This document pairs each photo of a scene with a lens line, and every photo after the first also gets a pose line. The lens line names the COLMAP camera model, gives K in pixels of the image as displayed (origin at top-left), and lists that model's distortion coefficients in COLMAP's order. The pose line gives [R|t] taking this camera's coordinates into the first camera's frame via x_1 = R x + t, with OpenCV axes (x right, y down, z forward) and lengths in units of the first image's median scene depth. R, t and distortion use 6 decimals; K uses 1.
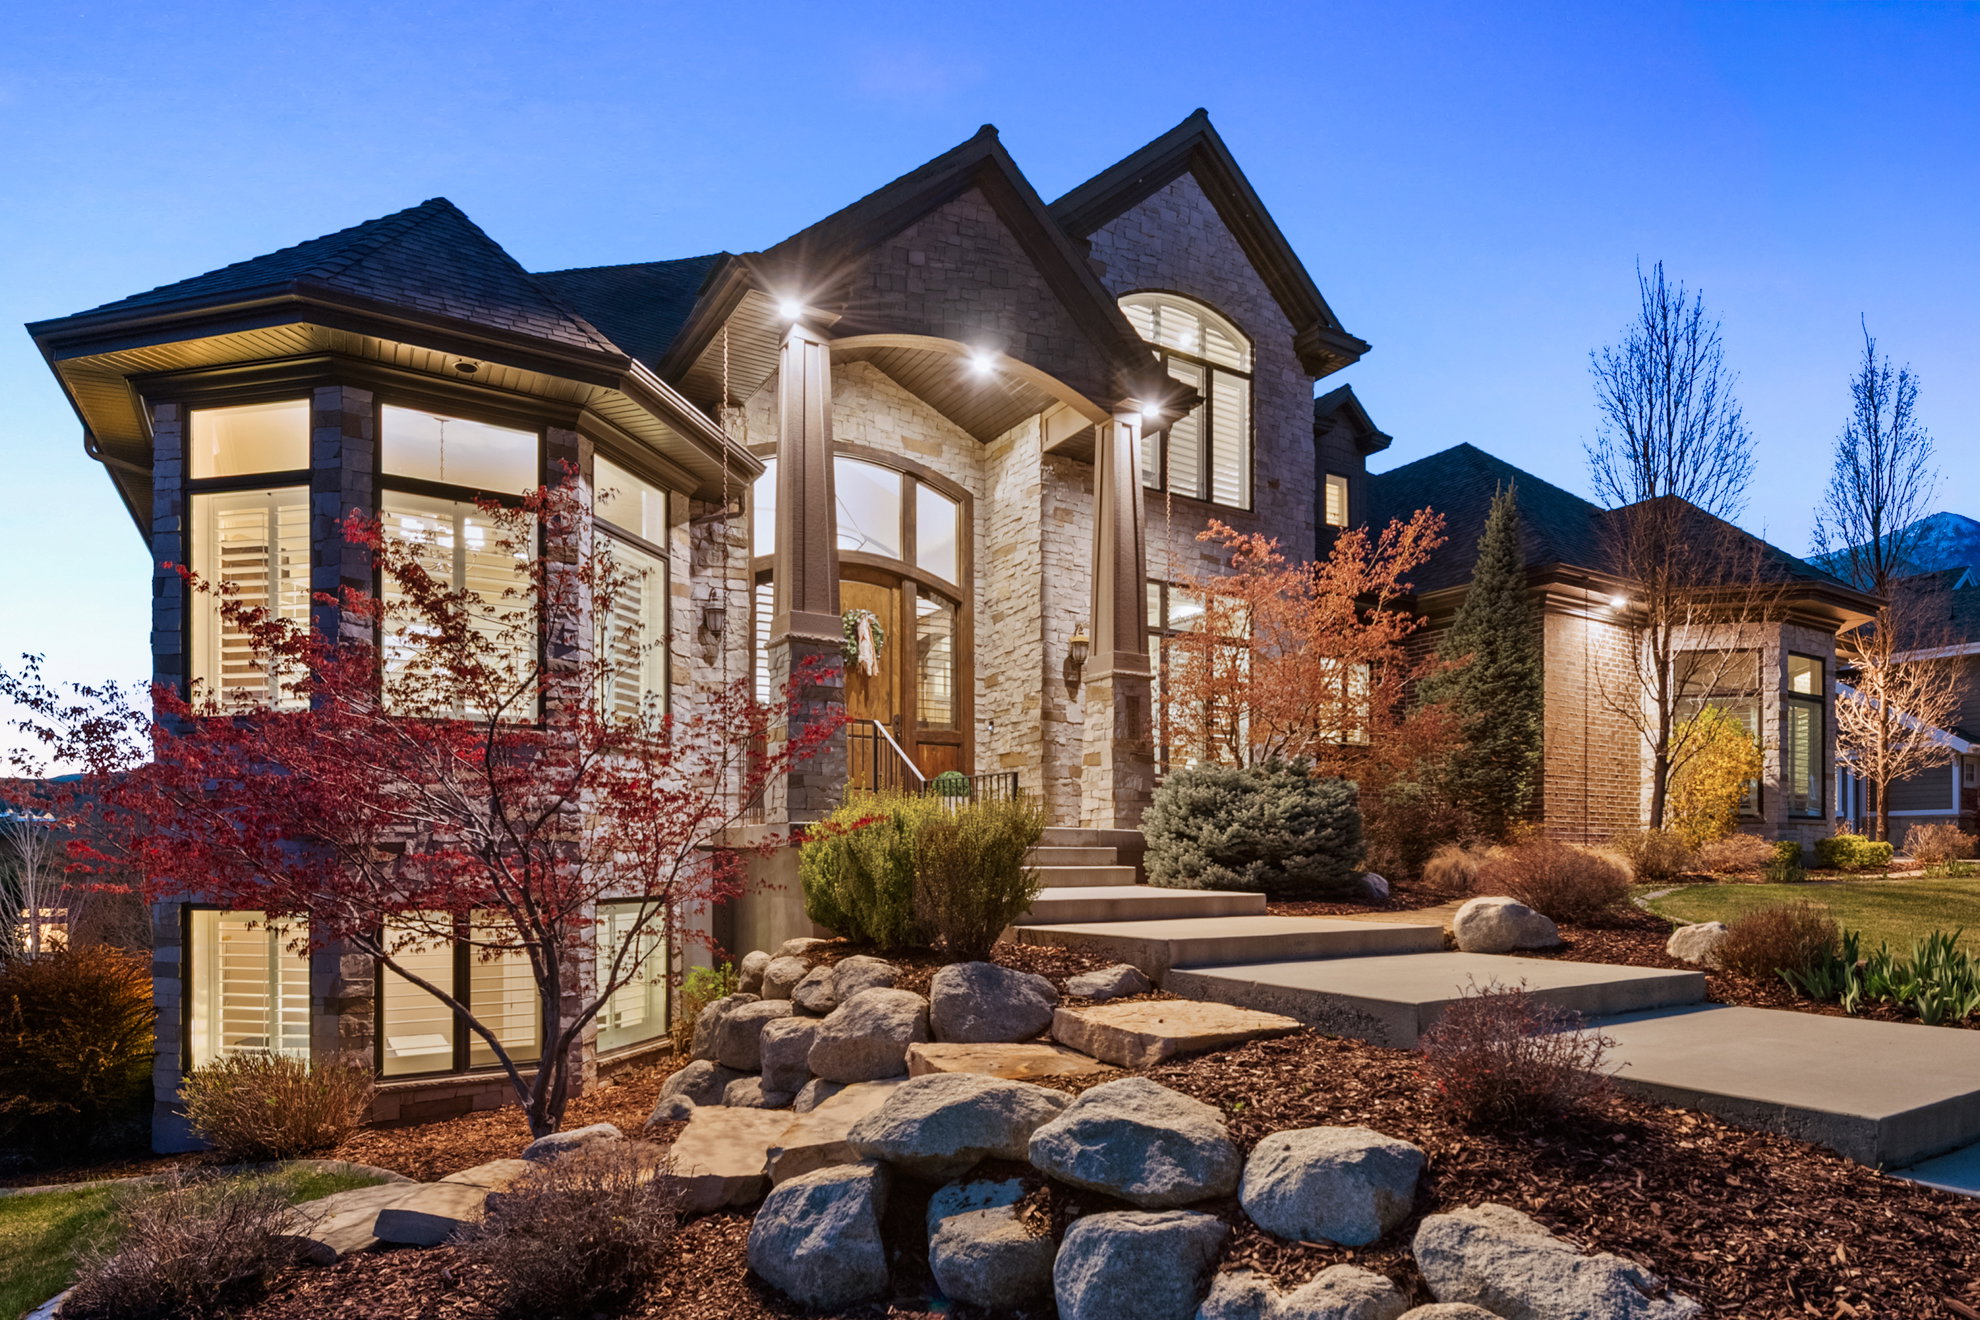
lens RADIAL K [[1071.6, 0, 990.0], [0, 1071.6, 660.0], [0, 0, 1]] dist [-0.024846, 0.001016]
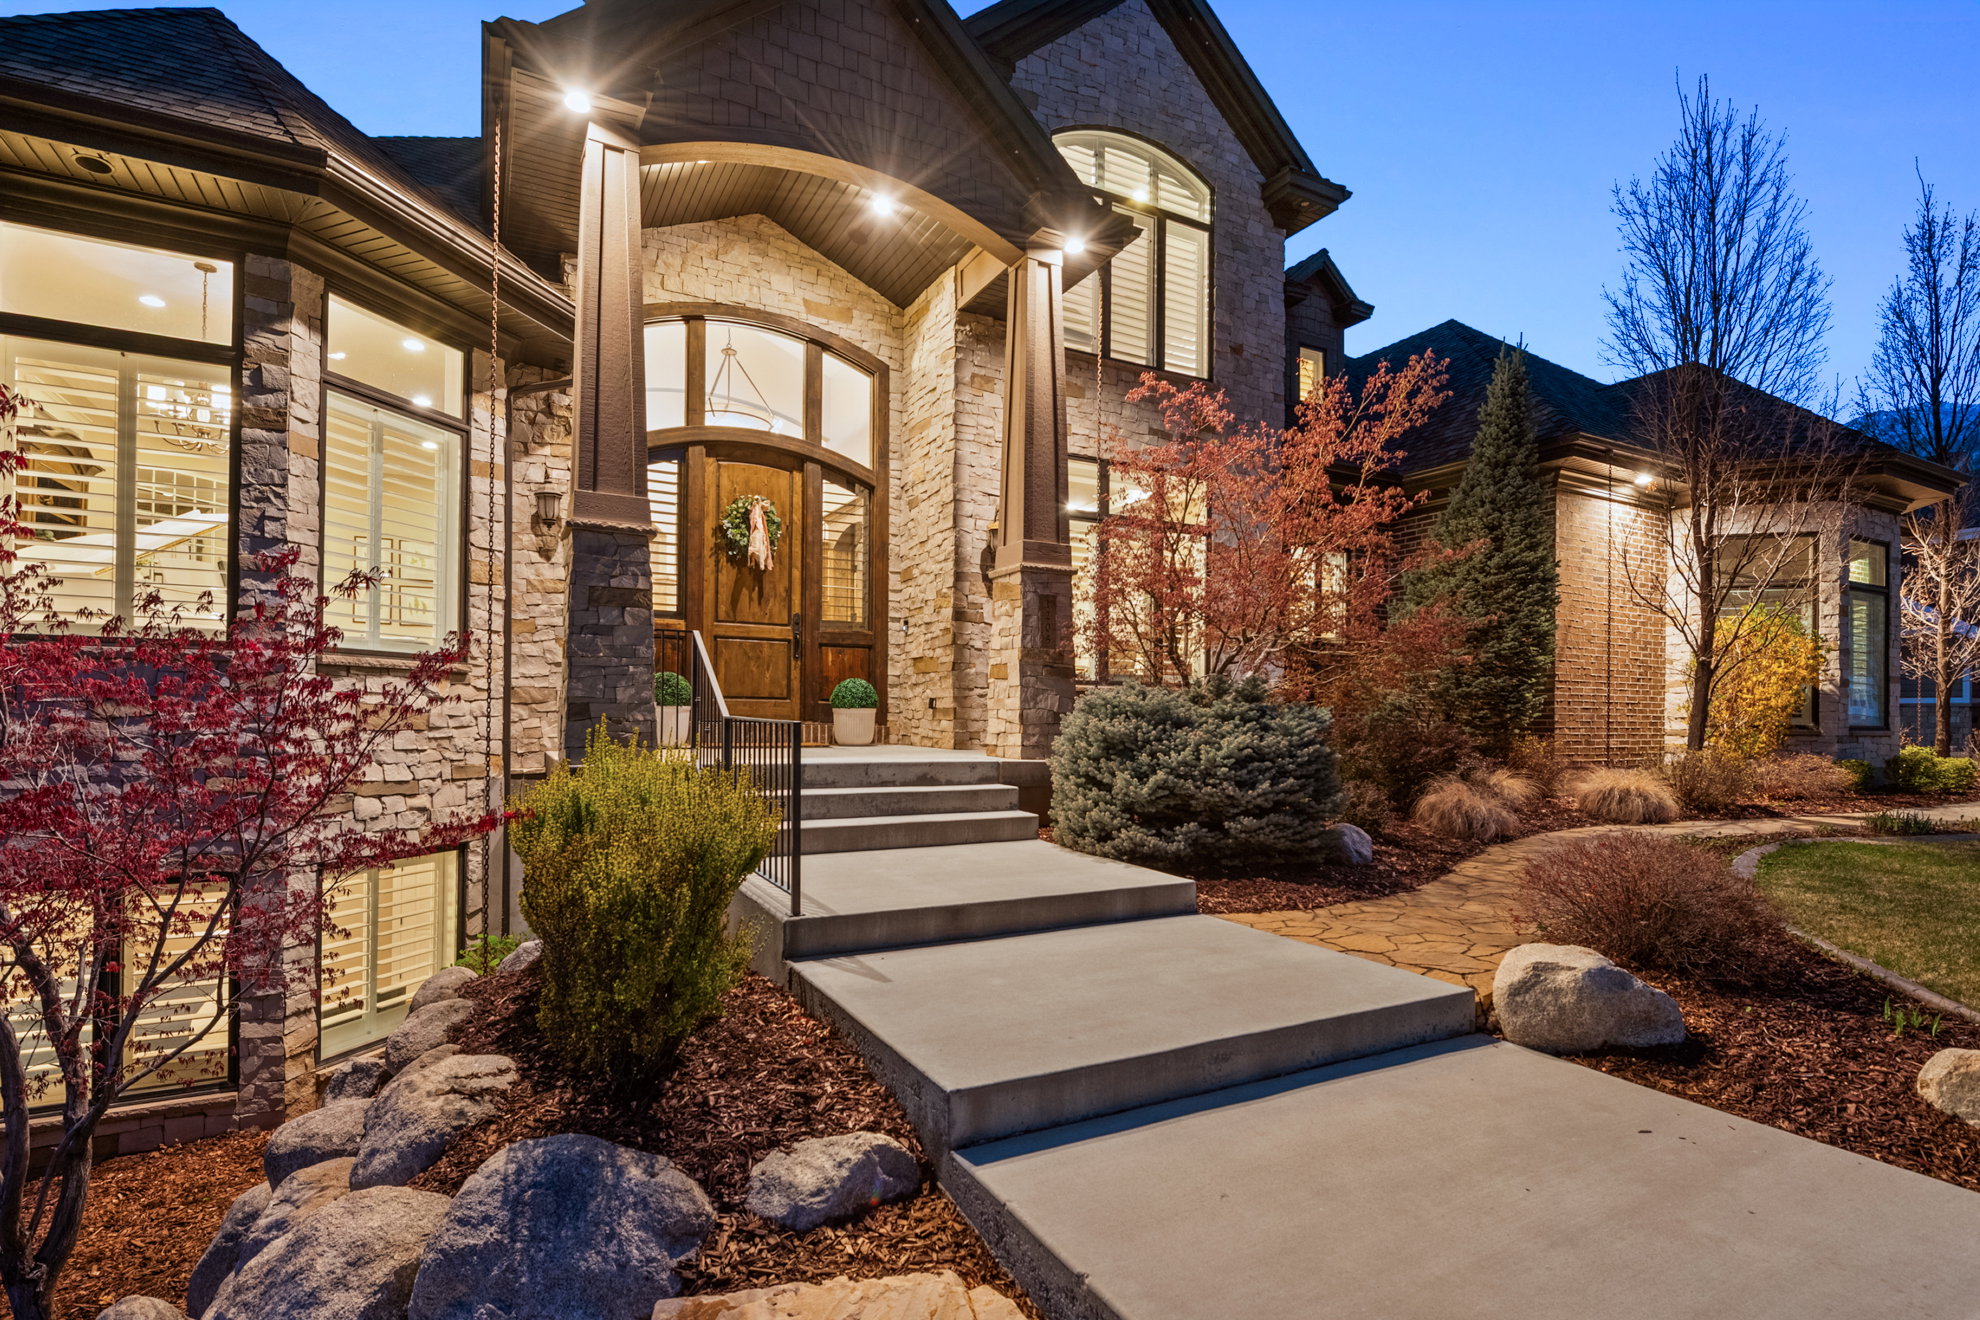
lens RADIAL K [[935.3, 0, 926.2], [0, 935.3, 579.2], [0, 0, 1]] dist [-0.013237, -0.001250]
pose [[0.996744, -0.003830, -0.080535, 0.082608], [0.006361, 0.999493, 0.031187, -0.000896], [0.080375, -0.031597, 0.996264, 0.237718]]
